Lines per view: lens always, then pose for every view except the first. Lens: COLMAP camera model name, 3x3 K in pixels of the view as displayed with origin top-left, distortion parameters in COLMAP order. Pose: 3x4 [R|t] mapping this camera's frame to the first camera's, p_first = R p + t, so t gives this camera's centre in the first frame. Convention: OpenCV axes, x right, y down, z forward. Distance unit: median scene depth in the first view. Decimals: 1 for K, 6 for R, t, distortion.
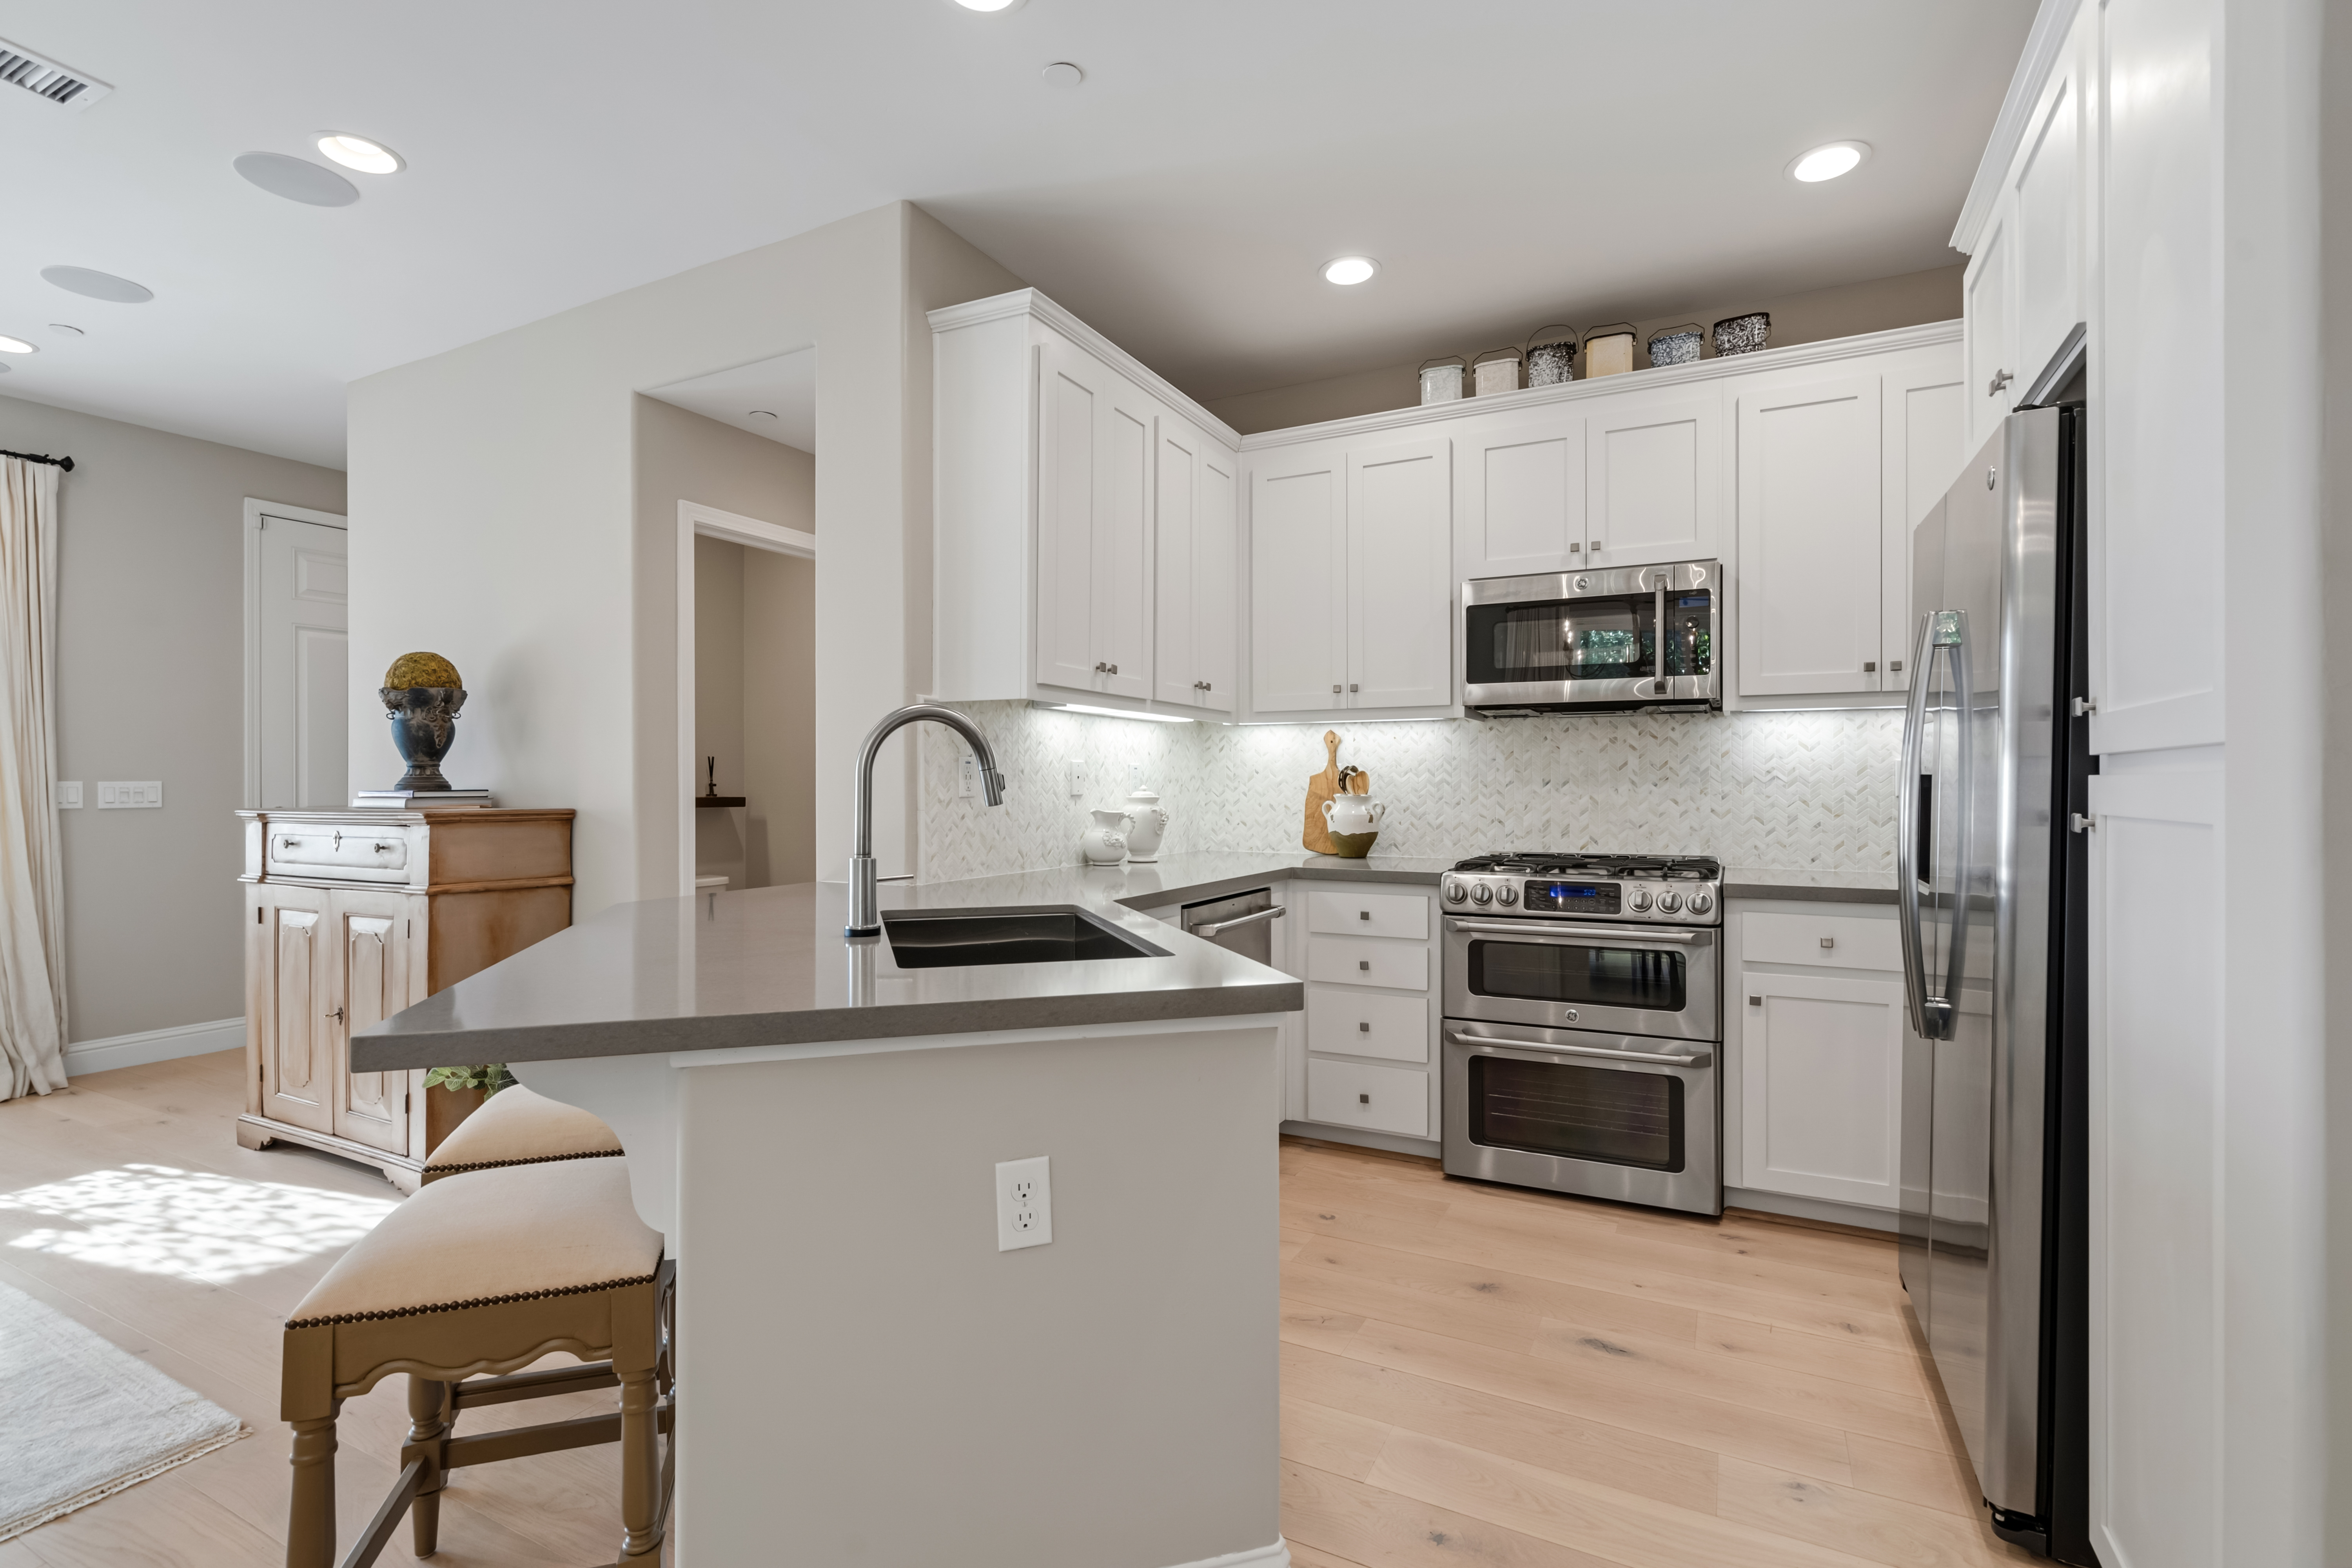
lens RADIAL K [[1068.1, 0, 1176.9], [0, 1068.1, 778.1], [0, 0, 1]] dist [-0.004239, 0.001477]
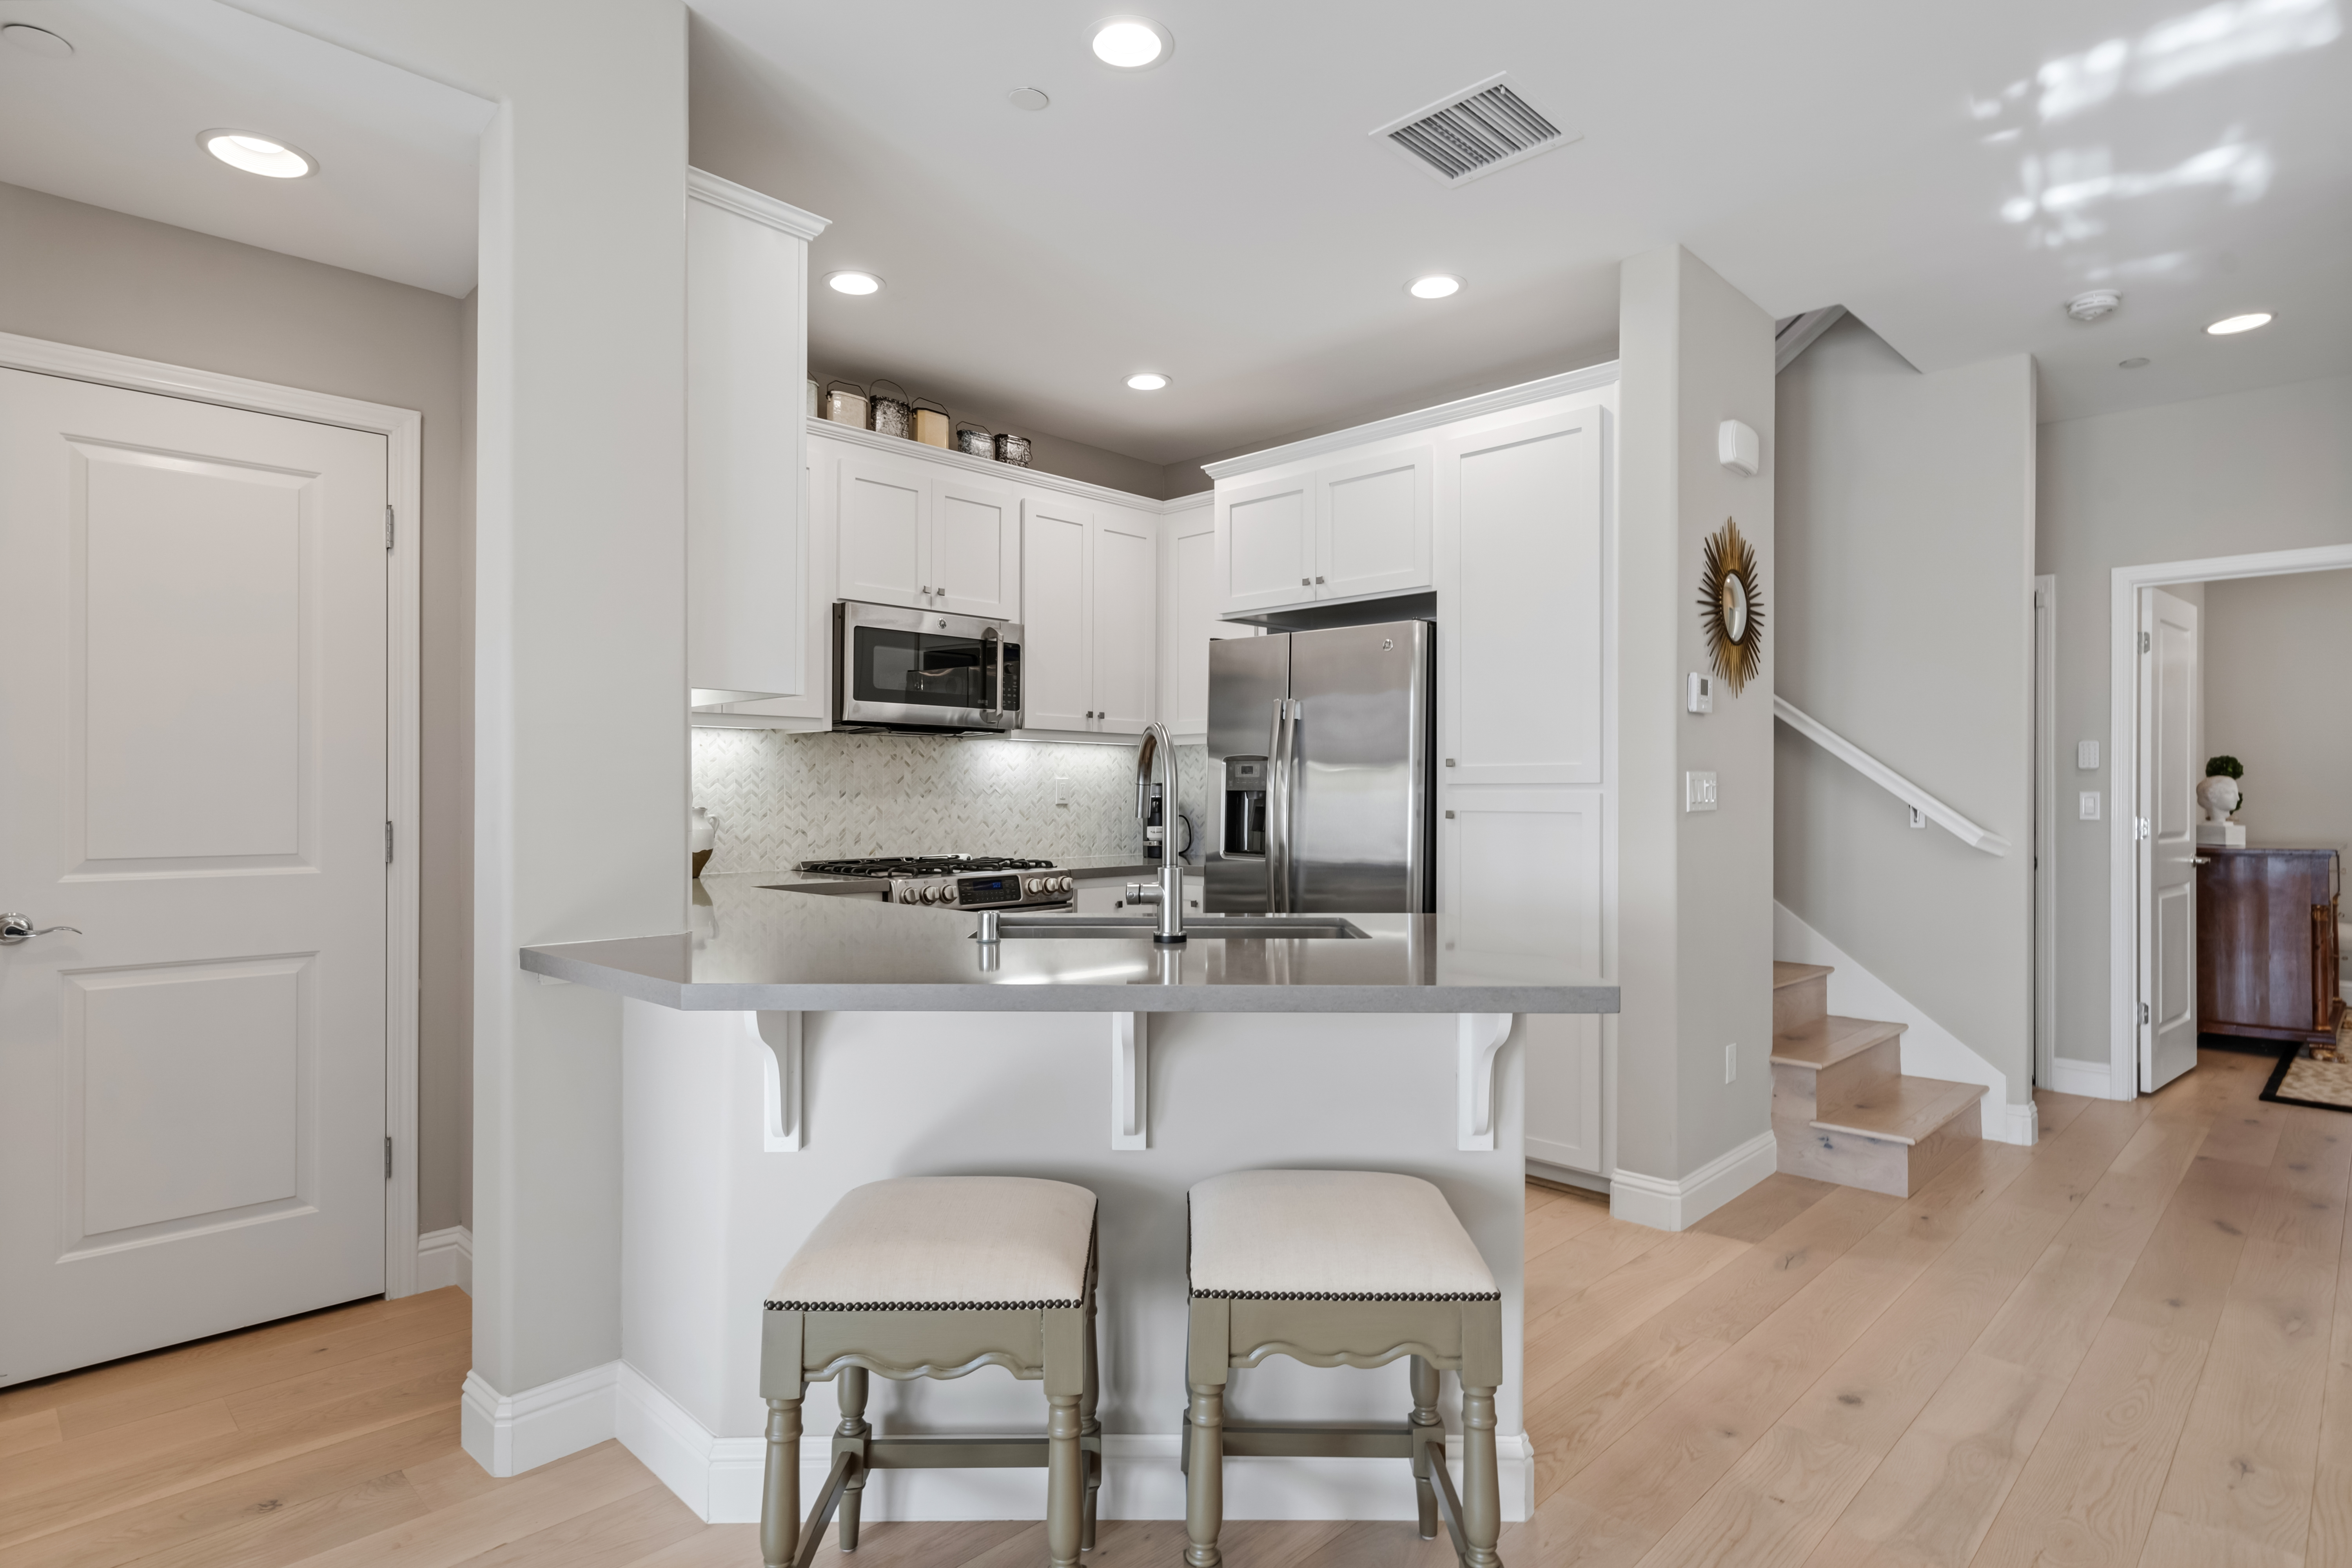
lens RADIAL K [[1209.8, 0, 1165.0], [0, 1209.8, 789.9], [0, 0, 1]] dist [-0.001799, 0.000558]
pose [[0.306833, 0.005644, 0.951747, -0.776191], [-0.004996, 0.999978, -0.004319, 0.003921], [-0.951750, -0.003429, 0.306854, 0.351211]]
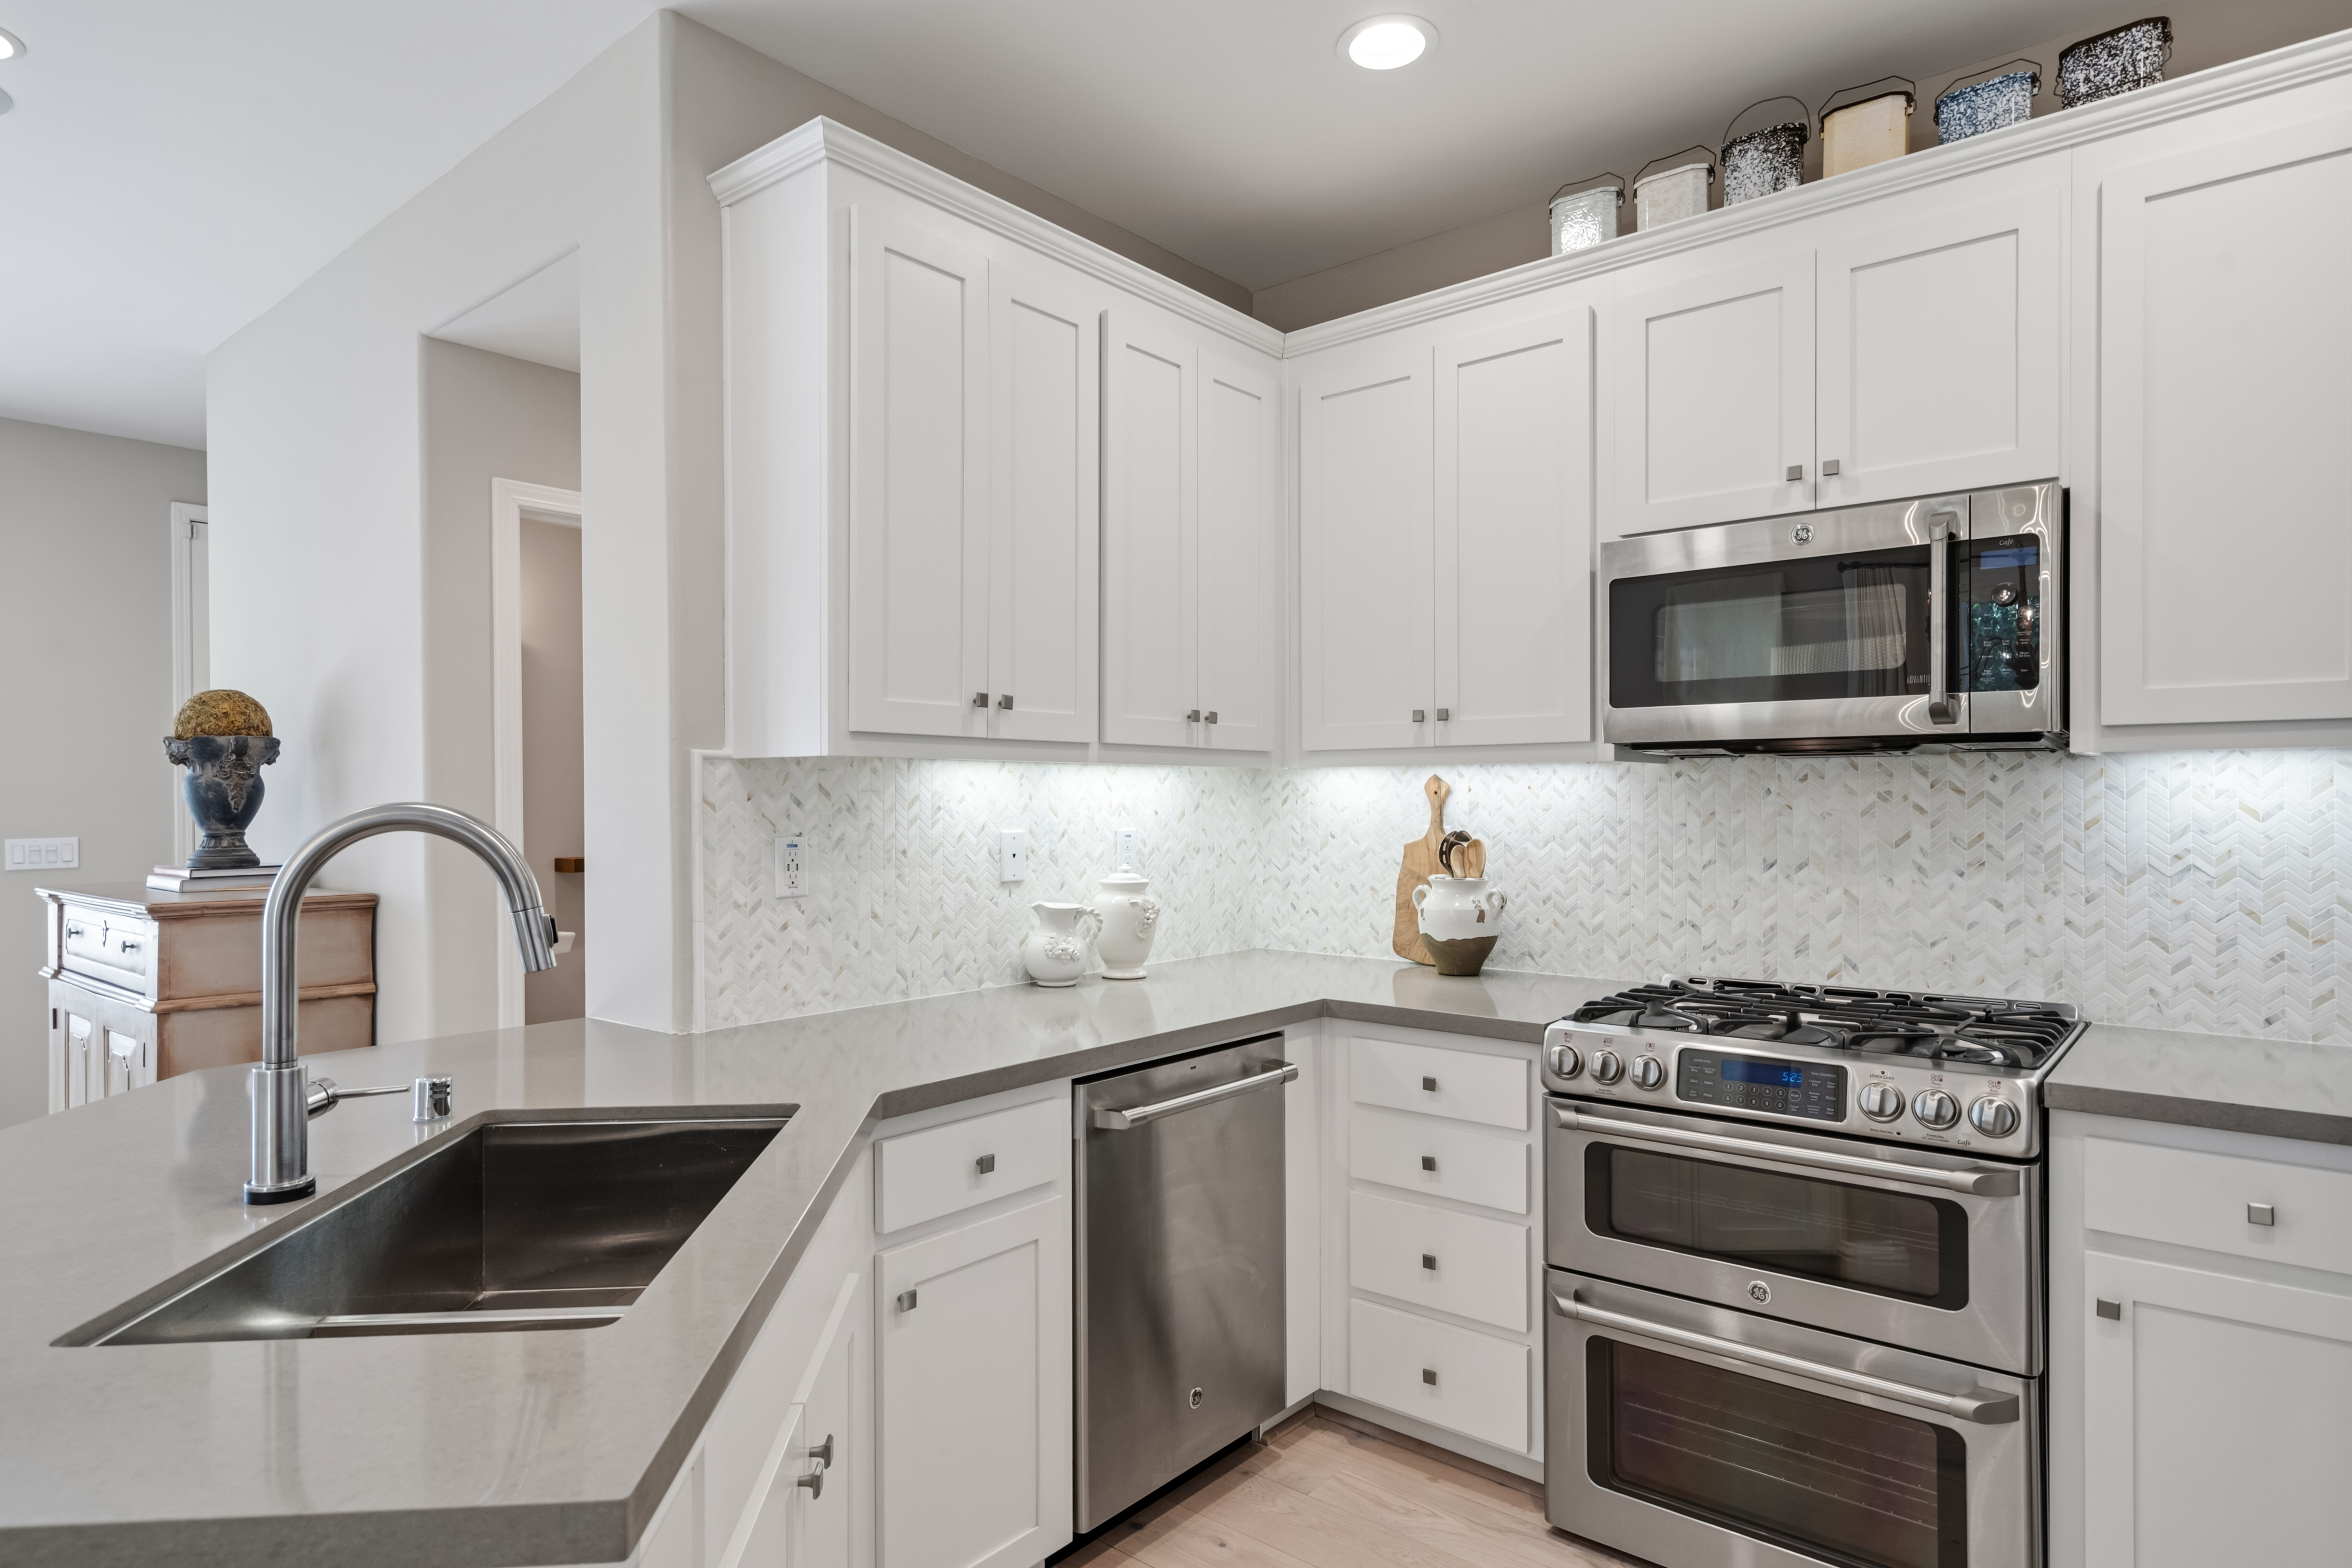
lens RADIAL K [[1304.2, 0, 1168.3], [0, 1304.2, 800.6], [0, 0, 1]] dist [0.011922, -0.003361]
pose [[0.975894, -0.002700, -0.218228, 0.191519], [0.004252, 0.999969, 0.006644, -0.042097], [0.218203, -0.007412, 0.975875, 0.220128]]
